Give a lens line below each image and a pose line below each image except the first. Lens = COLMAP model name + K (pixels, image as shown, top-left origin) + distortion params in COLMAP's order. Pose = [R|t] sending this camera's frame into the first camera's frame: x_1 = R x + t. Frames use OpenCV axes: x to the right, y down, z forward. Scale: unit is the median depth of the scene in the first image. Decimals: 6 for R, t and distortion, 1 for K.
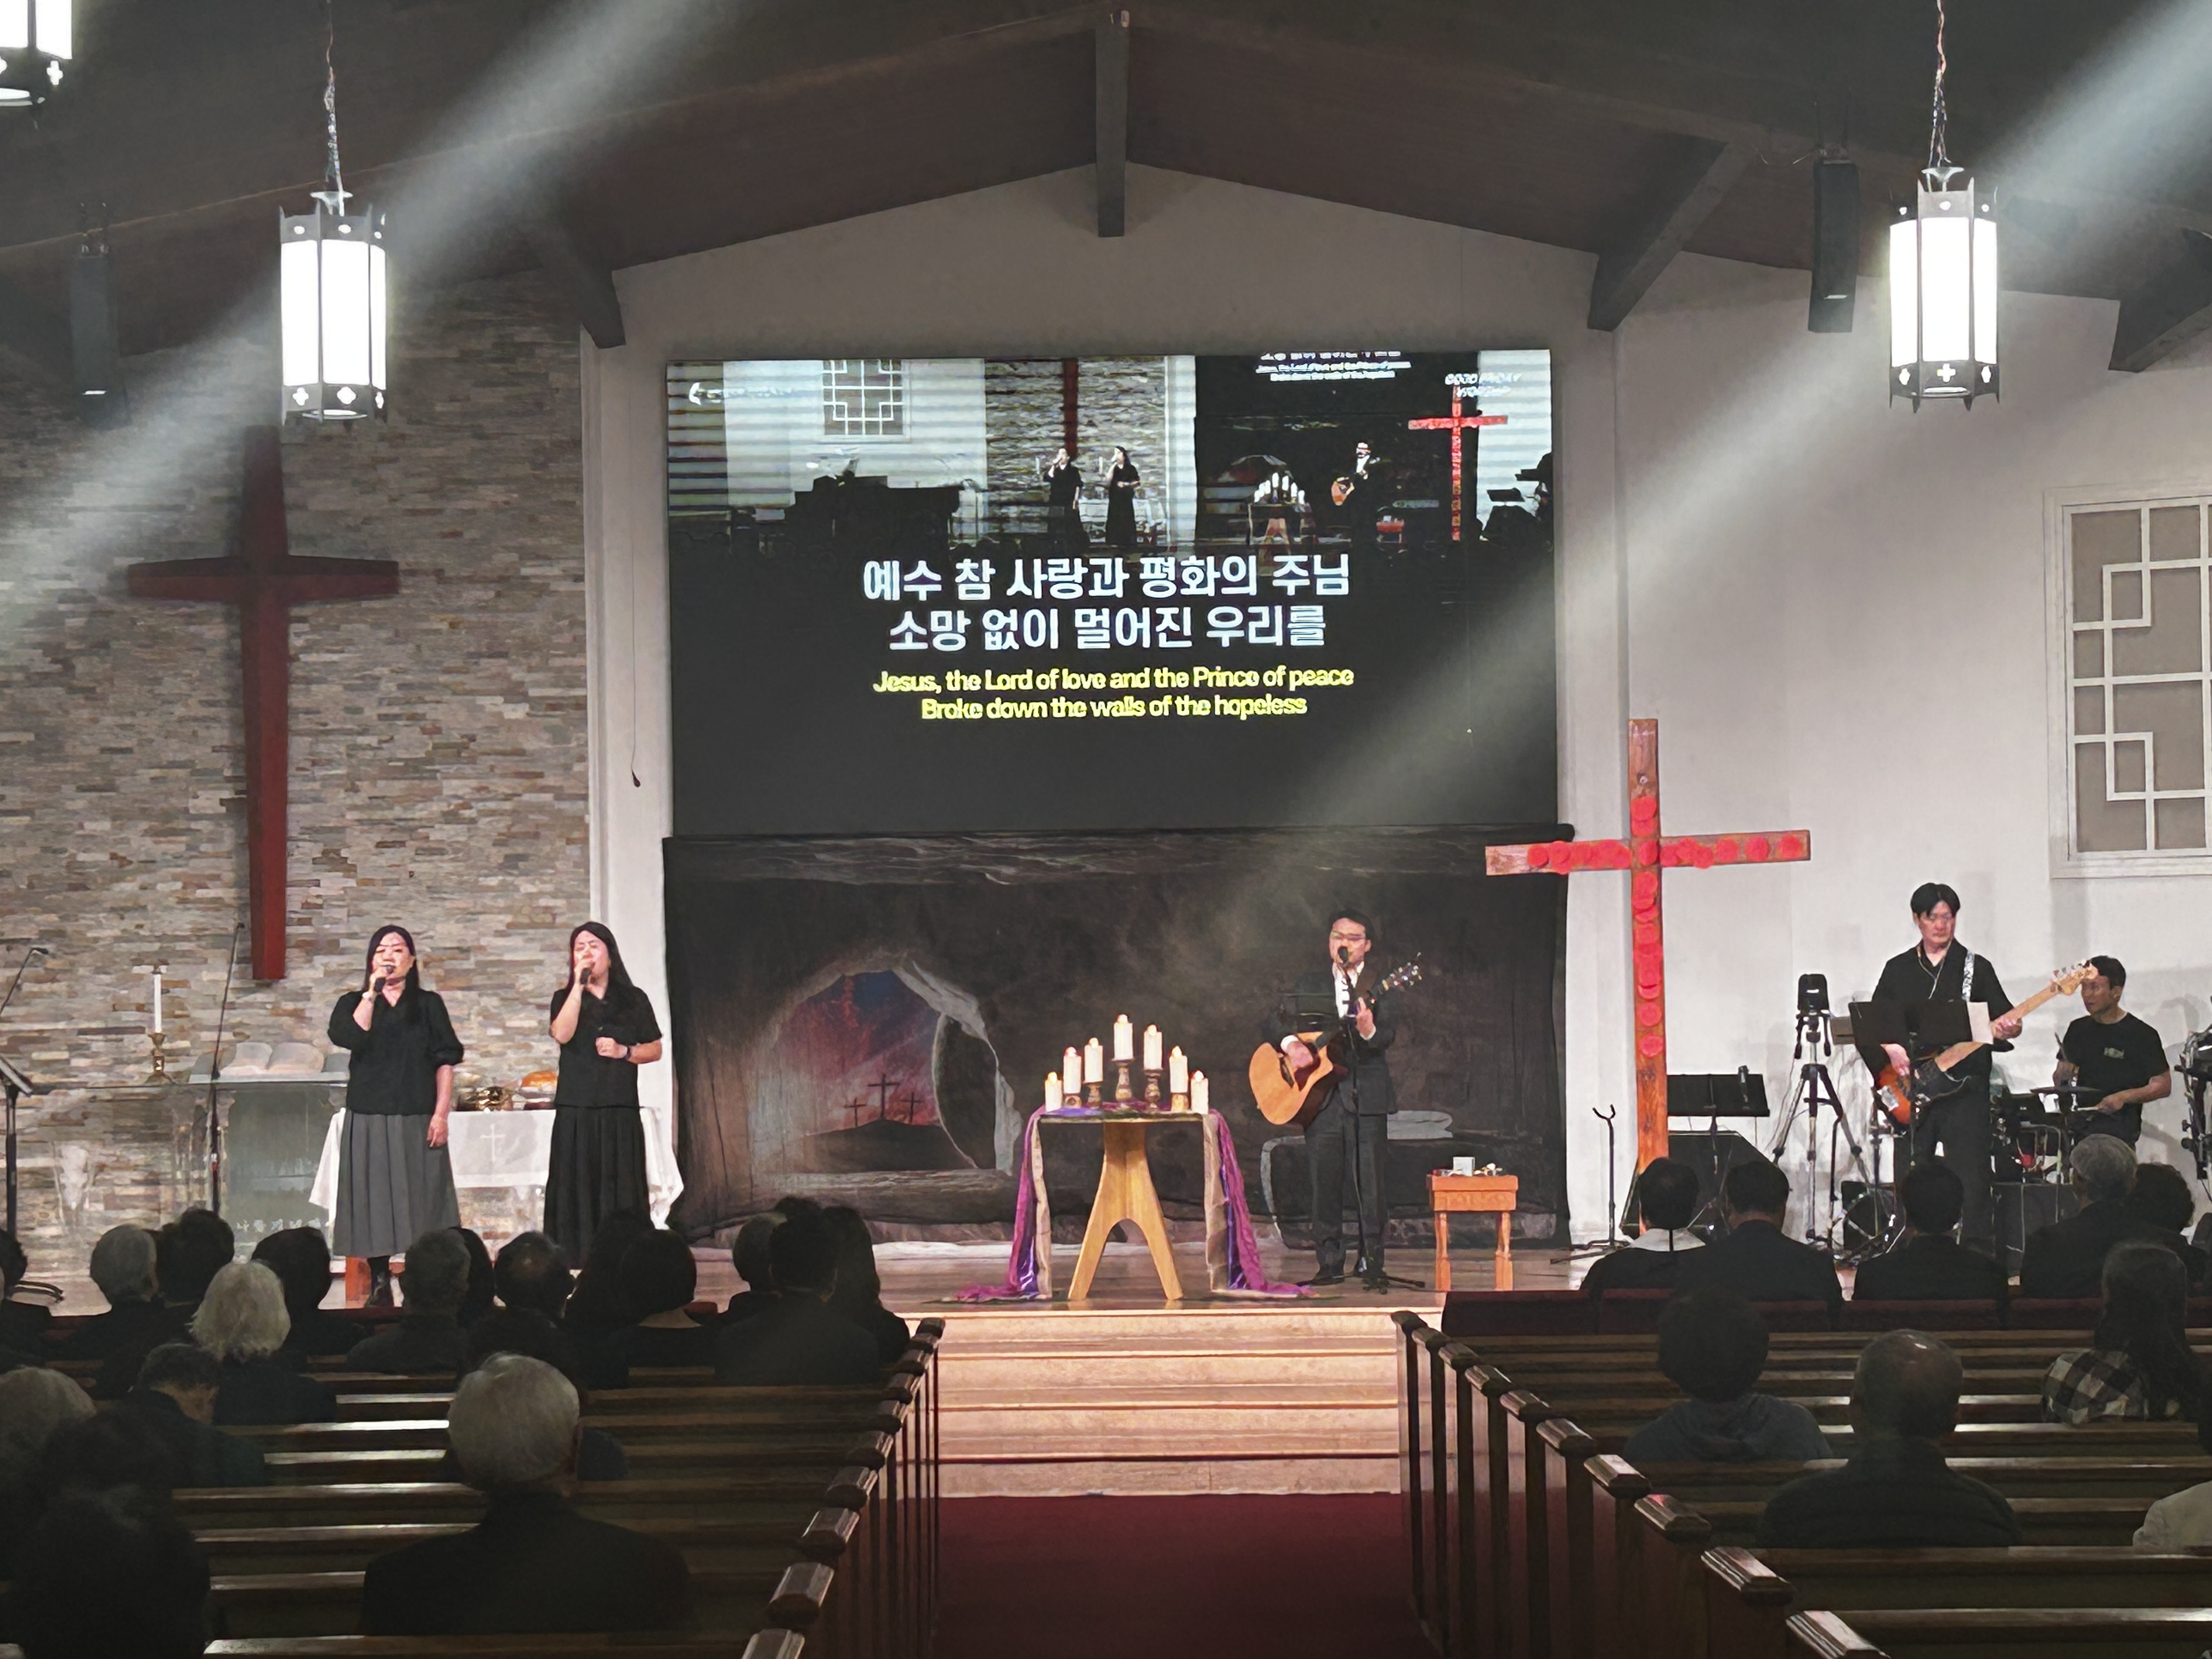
lens RADIAL K [[5208.0, 0, 1106.2], [0, 5208.0, 888.5], [0, 0, 1]] dist [0.153860, -0.067121]
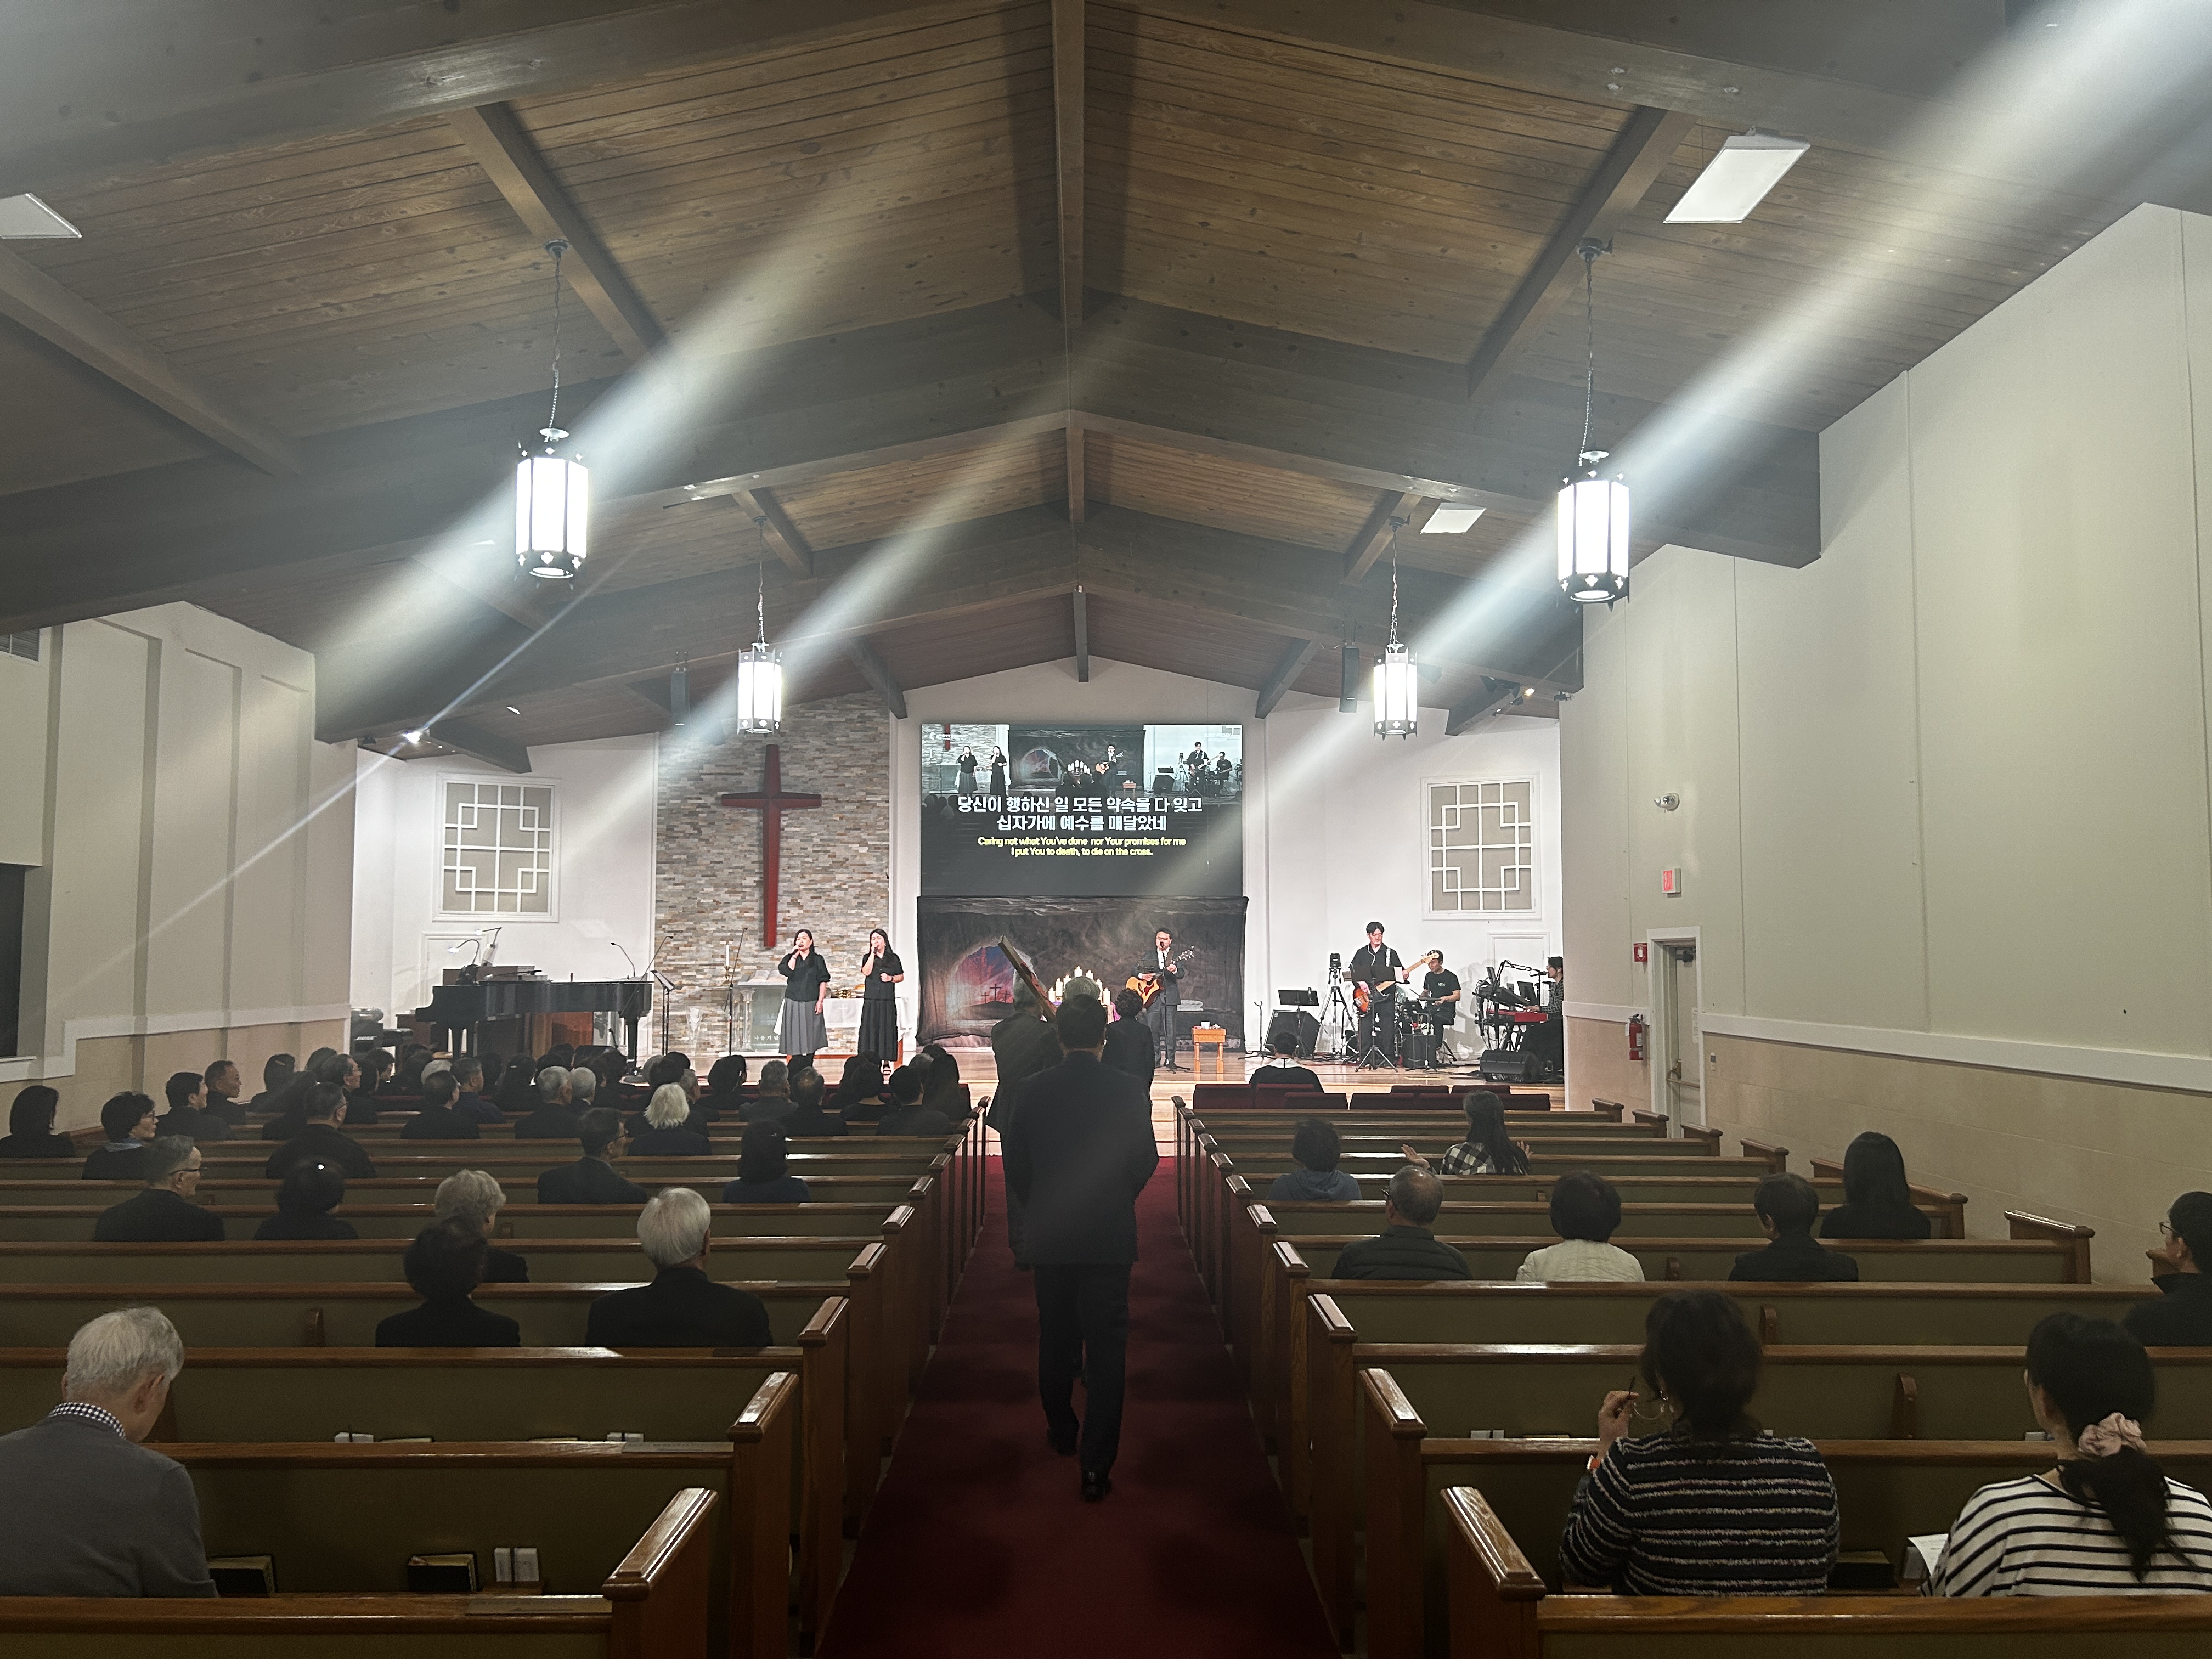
lens RADIAL K [[1627.7, 0, 1107.2], [0, 1627.7, 840.1], [0, 0, 1]] dist [0.130603, -0.267610]
pose [[0.999879, 0.015433, 0.002005, 0.013313], [-0.015335, 0.998988, -0.042279, -0.004760], [-0.002655, 0.042243, 0.999104, 0.142996]]
